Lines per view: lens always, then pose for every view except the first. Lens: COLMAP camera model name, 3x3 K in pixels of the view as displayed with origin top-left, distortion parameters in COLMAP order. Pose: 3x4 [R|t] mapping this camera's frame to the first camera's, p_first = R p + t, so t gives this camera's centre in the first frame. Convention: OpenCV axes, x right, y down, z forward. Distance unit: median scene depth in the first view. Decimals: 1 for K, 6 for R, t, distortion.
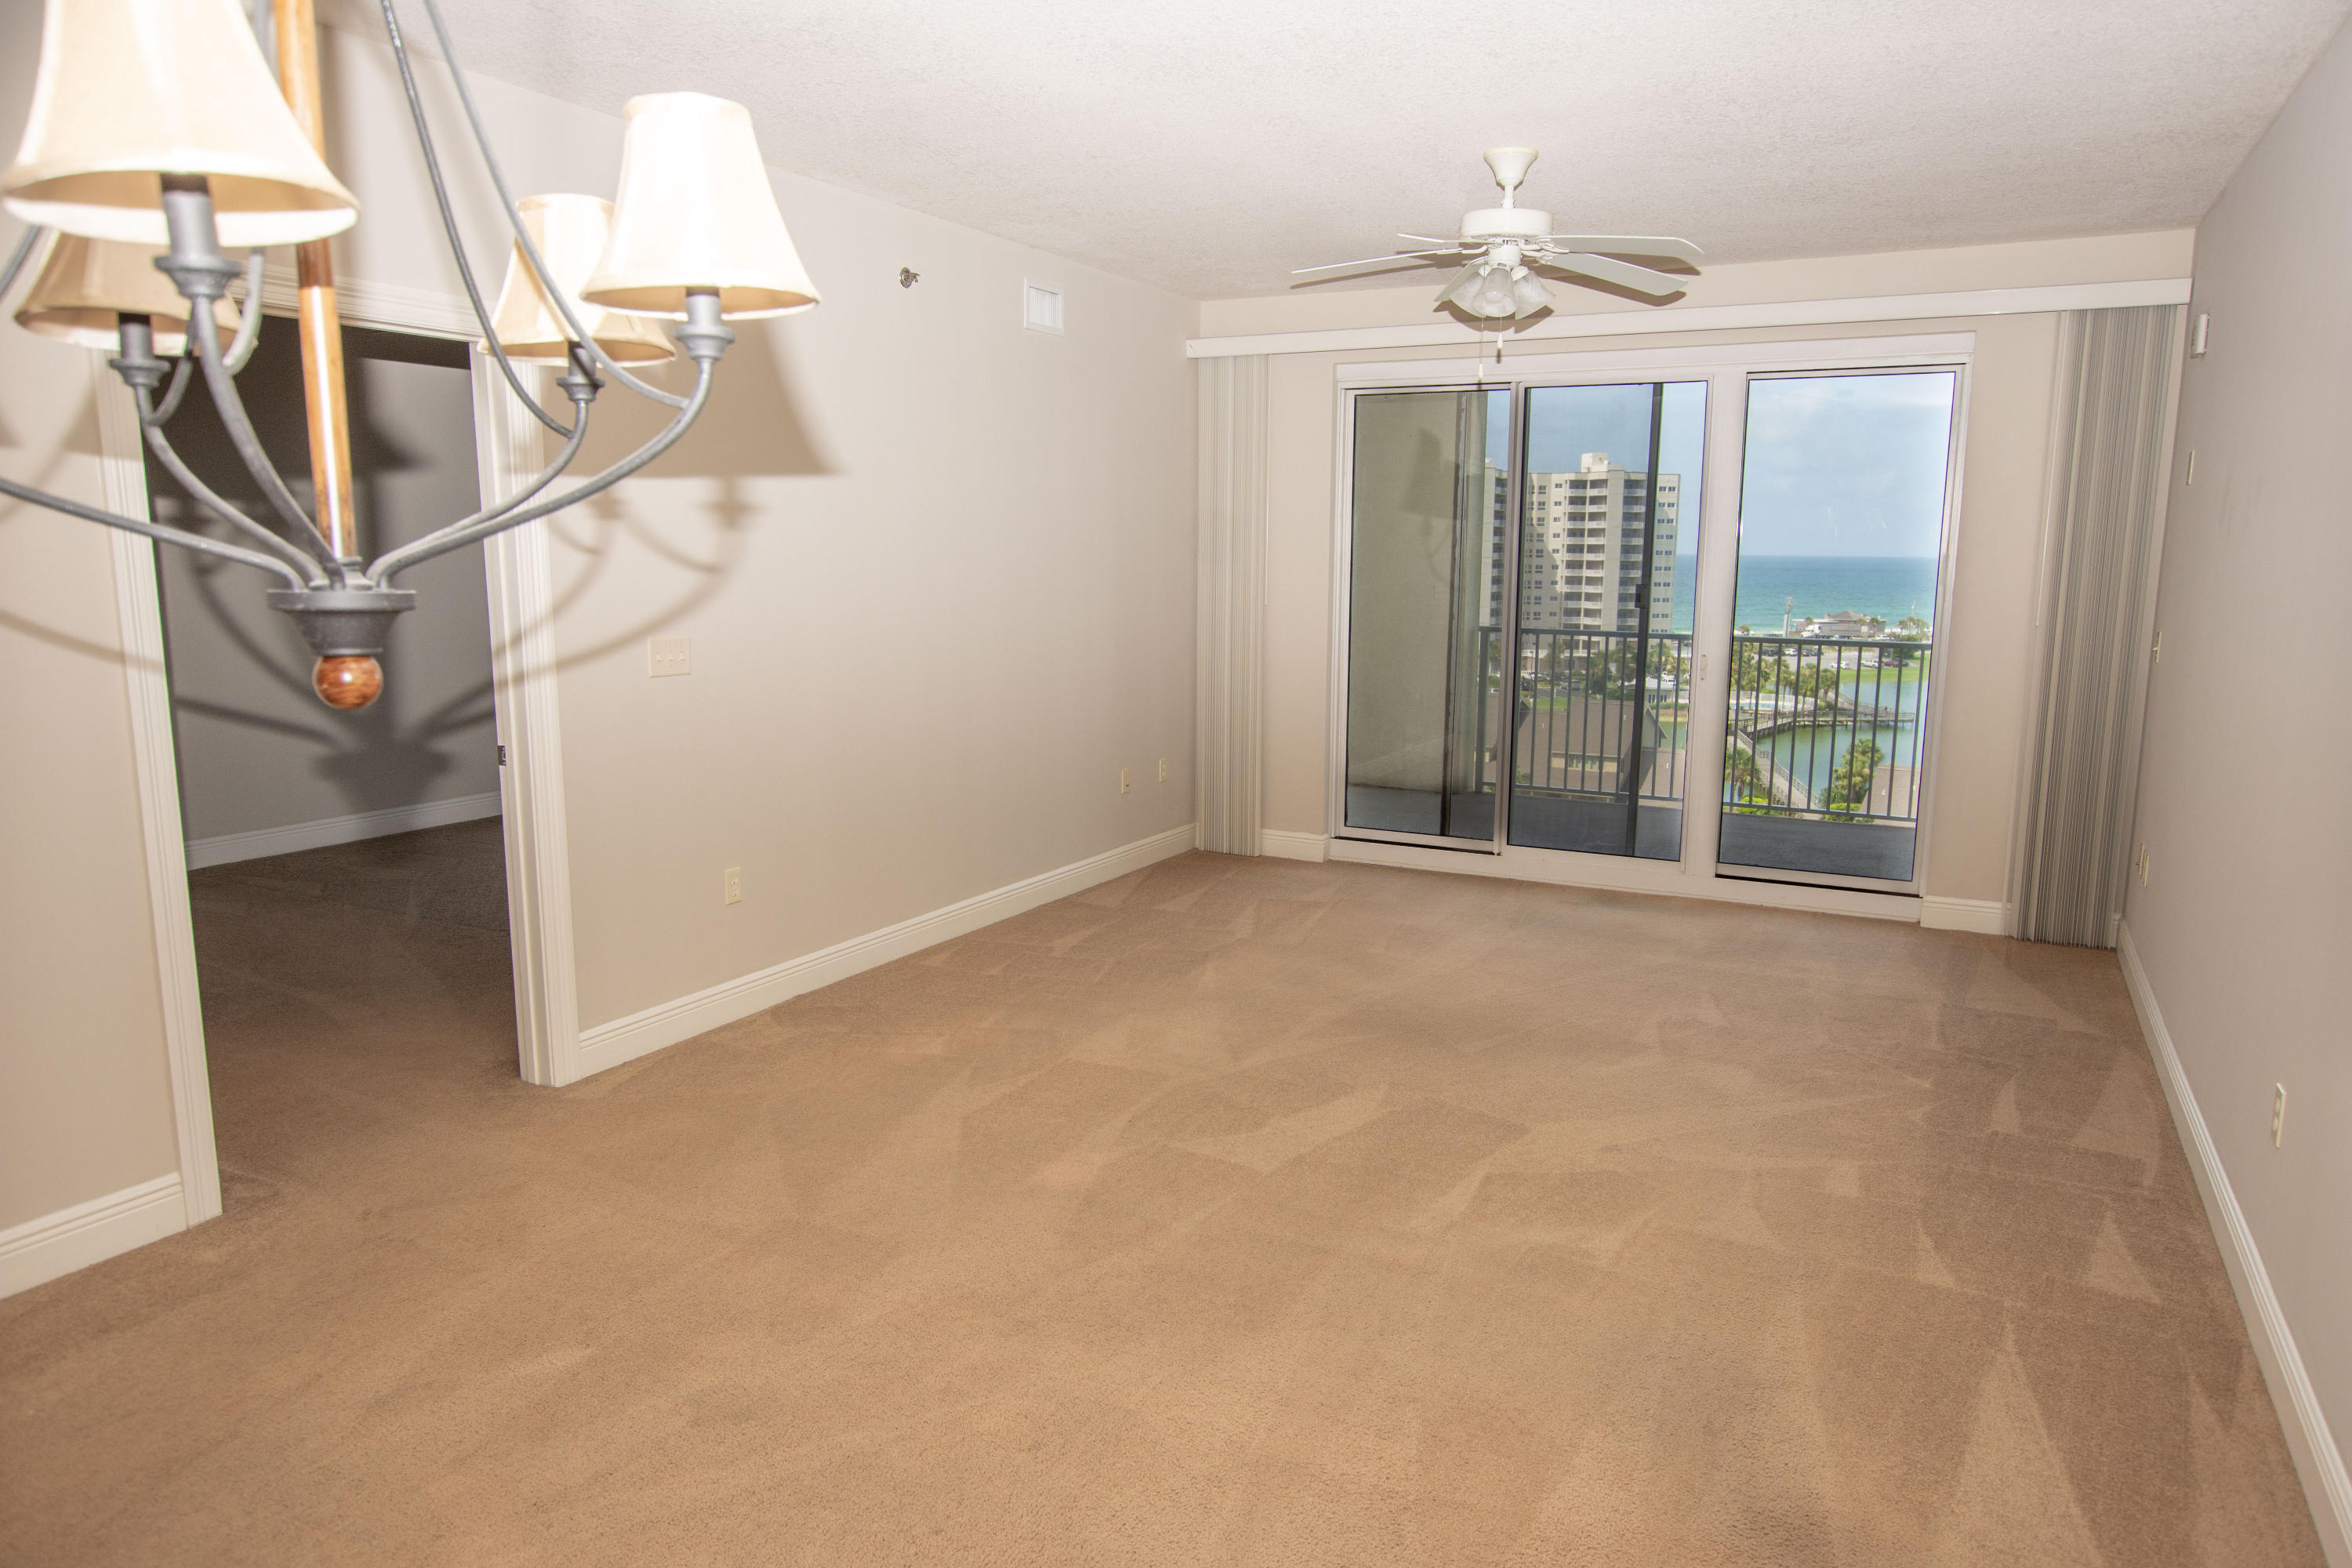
lens RADIAL K [[1518.9, 0, 1180.6], [0, 1518.9, 787.8], [0, 0, 1]] dist [-0.006184, 0.000187]
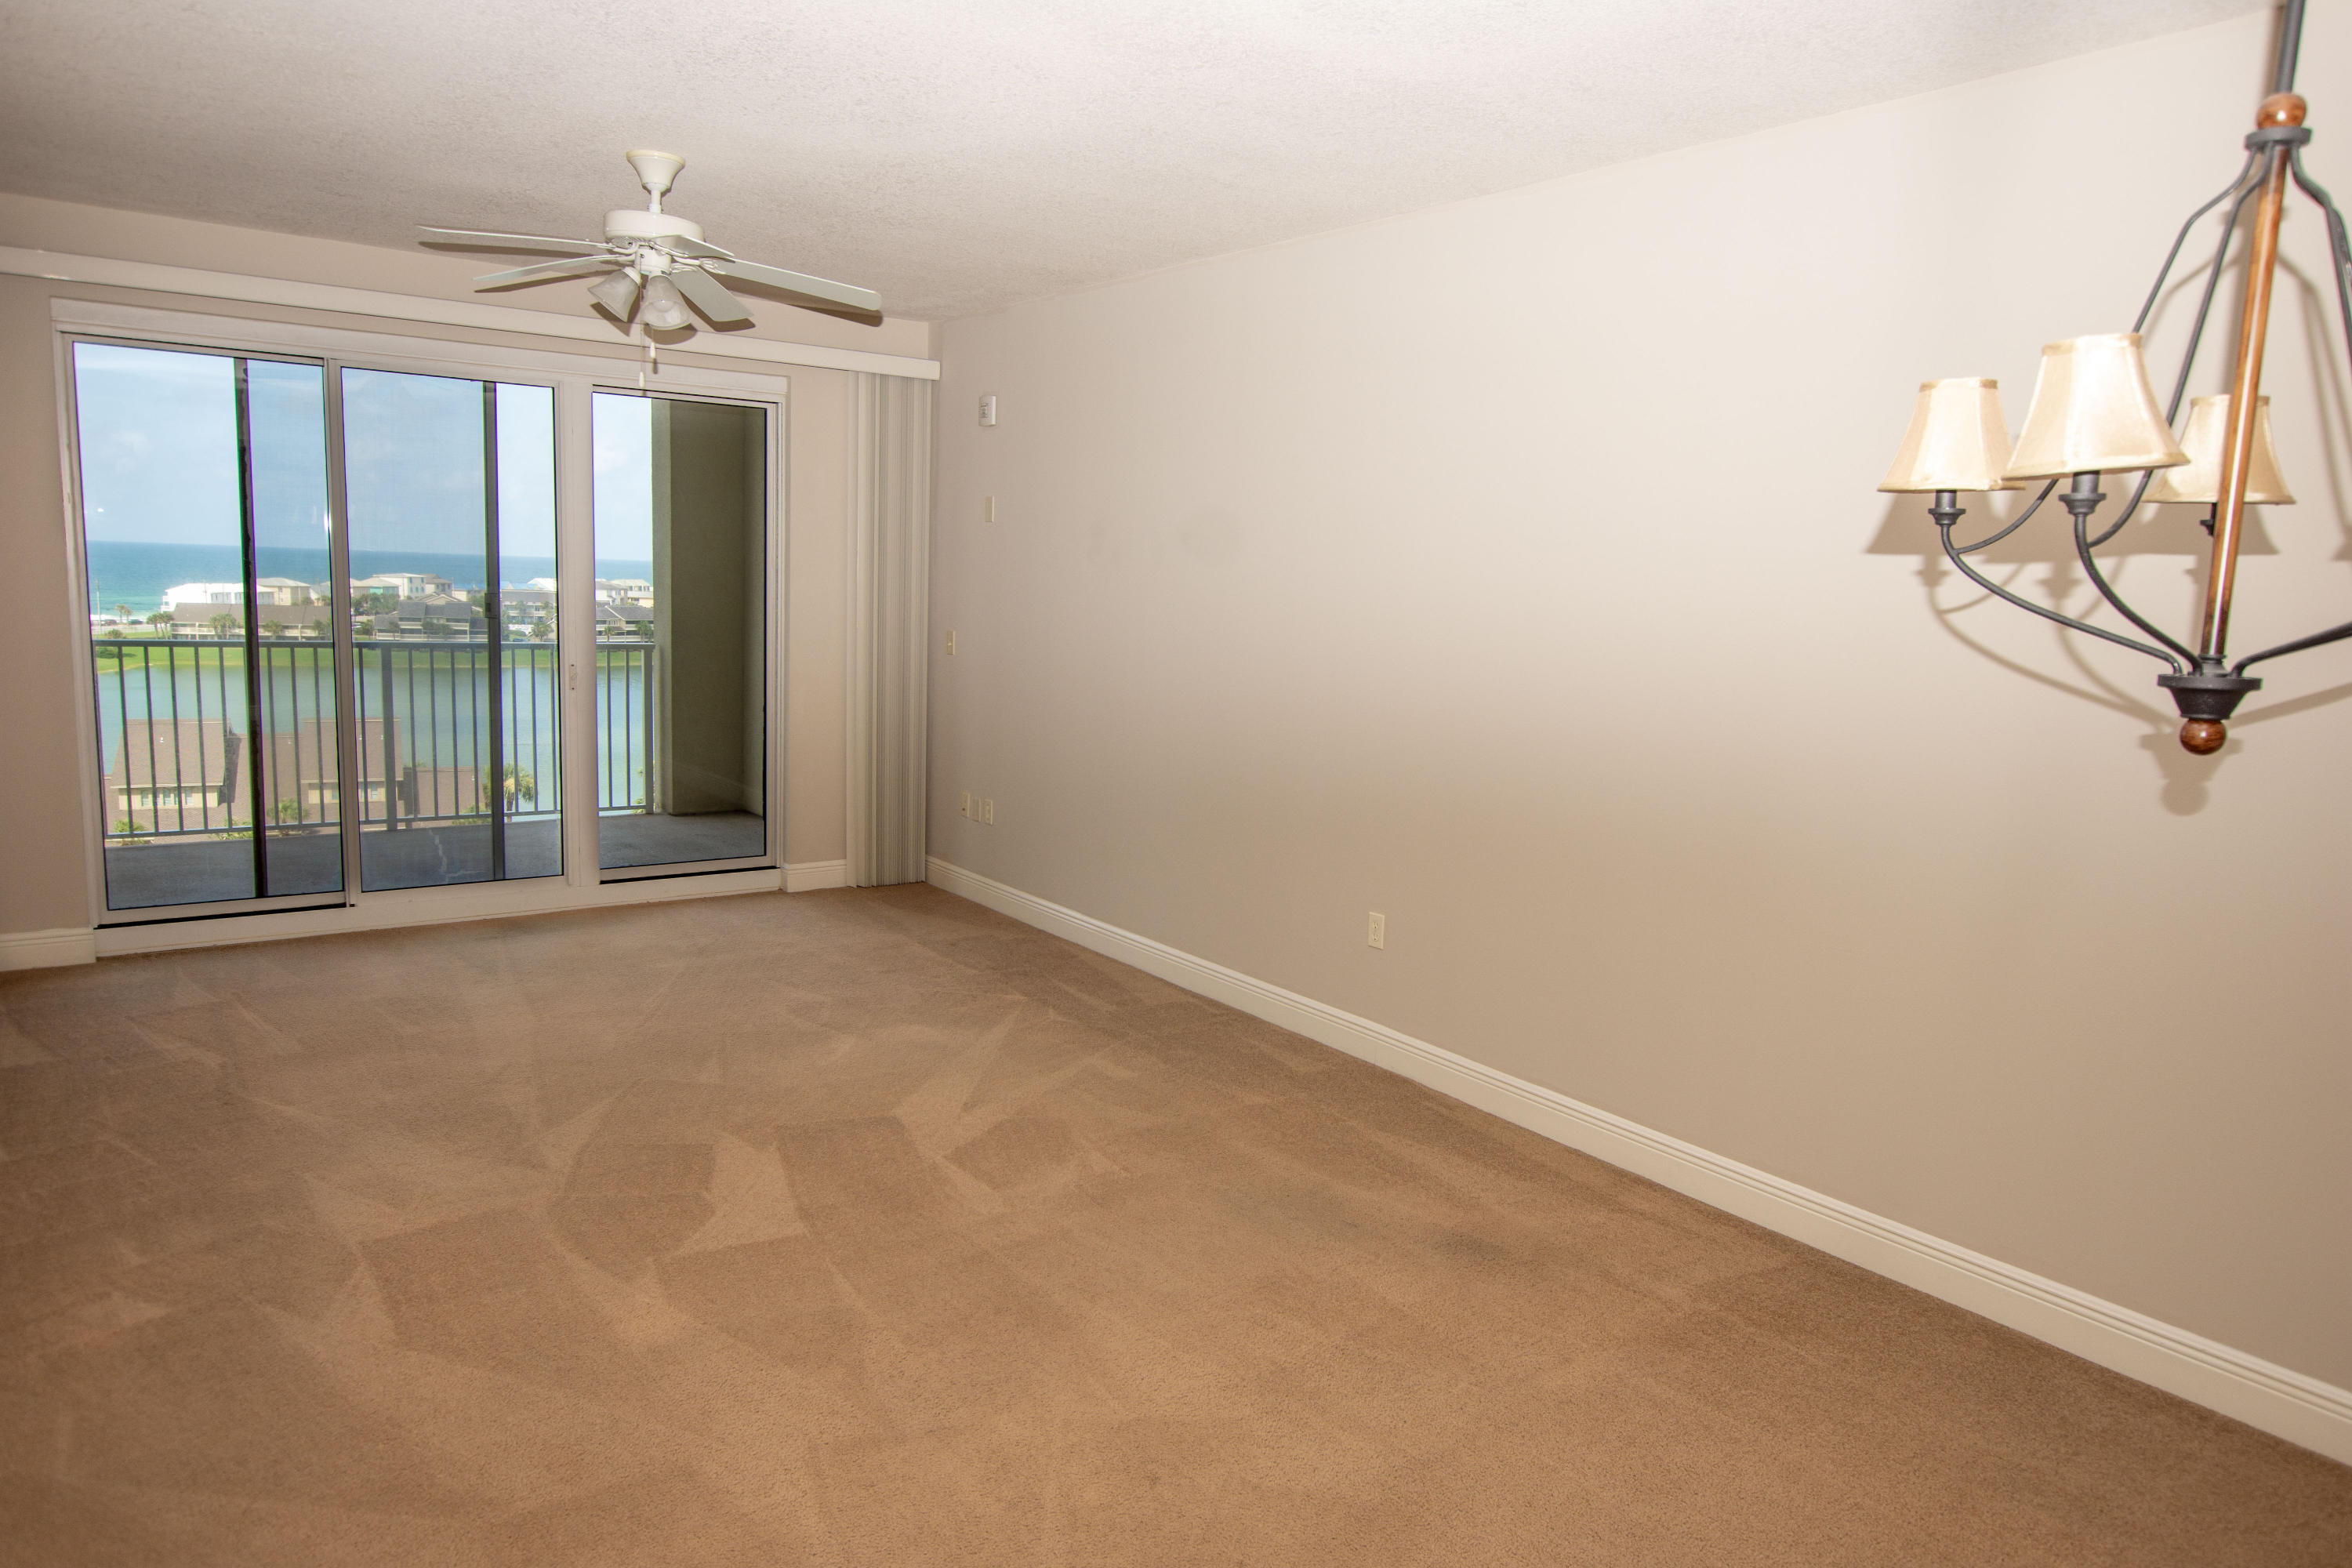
lens RADIAL K [[1539.8, 0, 1176.0], [0, 1539.8, 784.0], [0, 0, 1]] dist [0.001977, 0.001254]
pose [[0.439902, -0.114597, 0.890704, -0.554703], [0.109551, 0.991265, 0.073429, -0.058301], [-0.891339, 0.065276, 0.448614, 0.287552]]
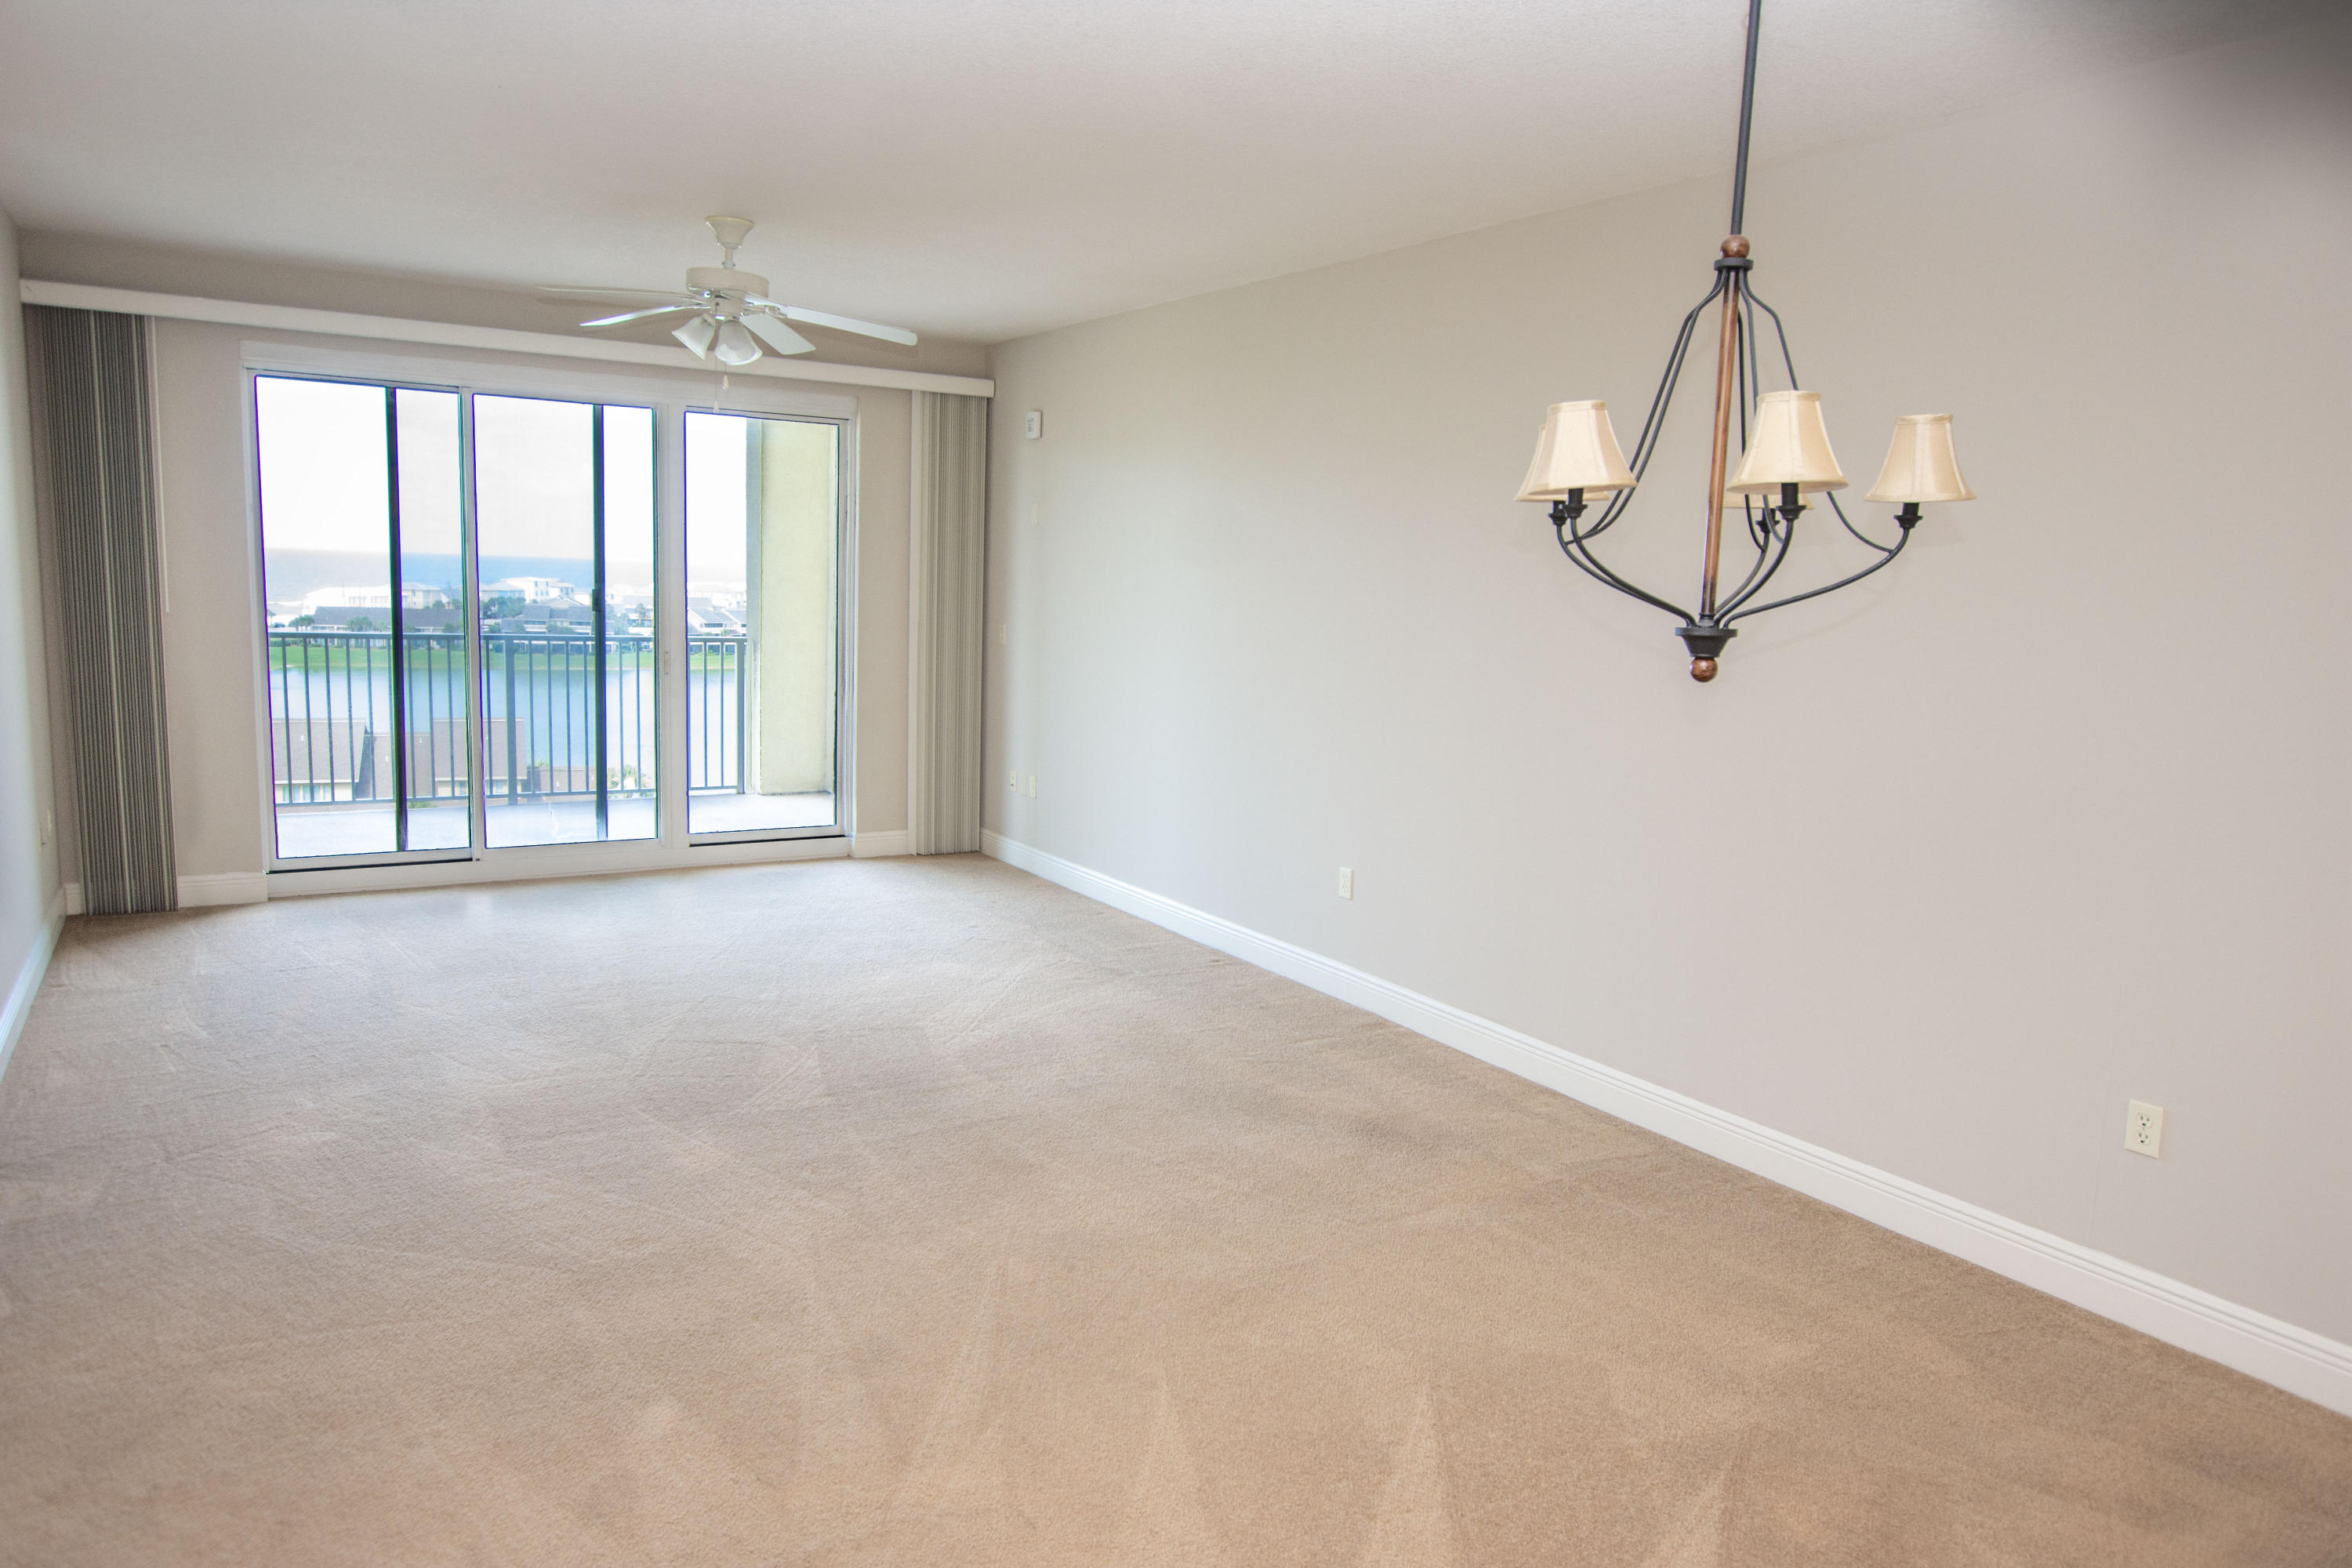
lens RADIAL K [[1578.8, 0, 1176.0], [0, 1578.8, 784.0], [0, 0, 1]] dist [-0.003732, 0.002646]
pose [[0.506357, -0.105387, 0.855860, -0.679760], [0.105437, 0.992623, 0.059847, -0.029463], [-0.855854, 0.059936, 0.513733, 0.117779]]
